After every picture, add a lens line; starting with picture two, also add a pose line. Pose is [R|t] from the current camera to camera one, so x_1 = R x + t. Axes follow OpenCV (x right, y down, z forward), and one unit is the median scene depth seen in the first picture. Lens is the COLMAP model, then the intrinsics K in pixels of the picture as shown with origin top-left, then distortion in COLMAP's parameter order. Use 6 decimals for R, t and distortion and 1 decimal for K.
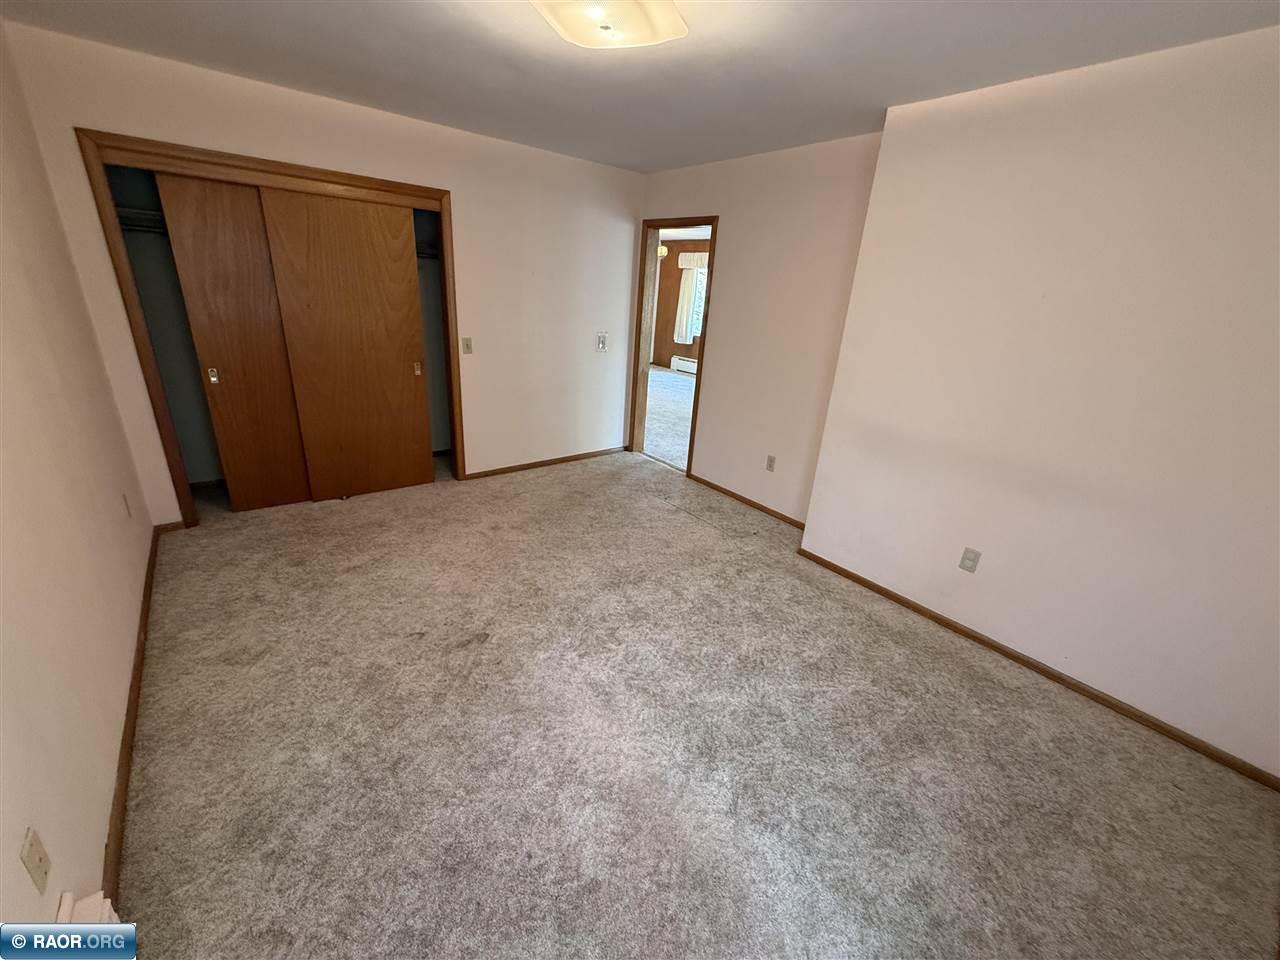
lens RADIAL K [[511.7, 0, 641.4], [0, 511.7, 481.5], [0, 0, 1]] dist [-0.000081, -0.000085]
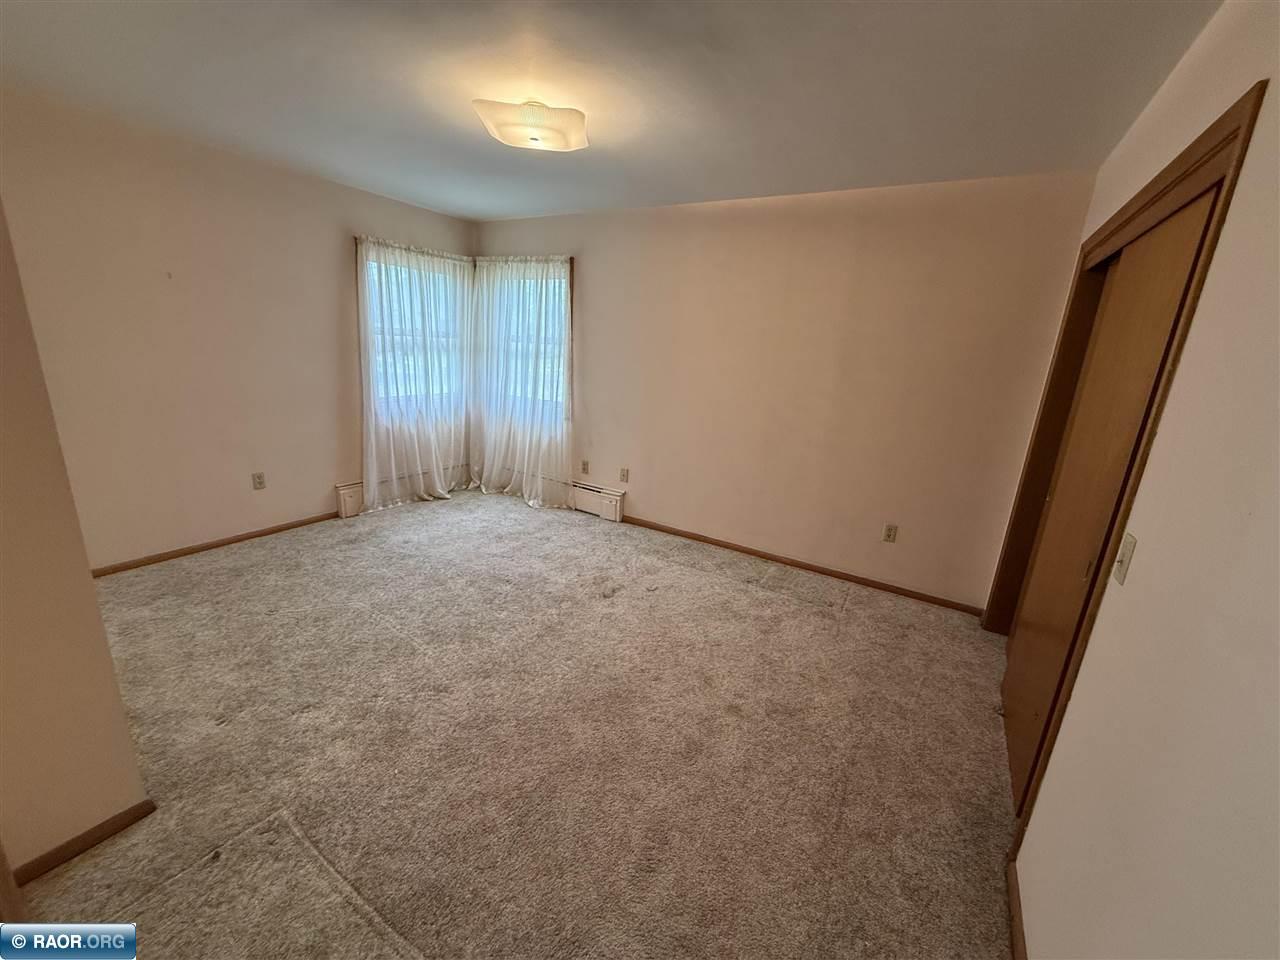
lens RADIAL K [[511.7, 0, 641.4], [0, 511.7, 481.5], [0, 0, 1]] dist [-0.000081, -0.000085]
pose [[-0.928901, -0.025168, -0.369472, 0.096703], [-0.237525, 0.805931, 0.542270, -0.659664], [0.284121, 0.591474, -0.754608, 1.834814]]
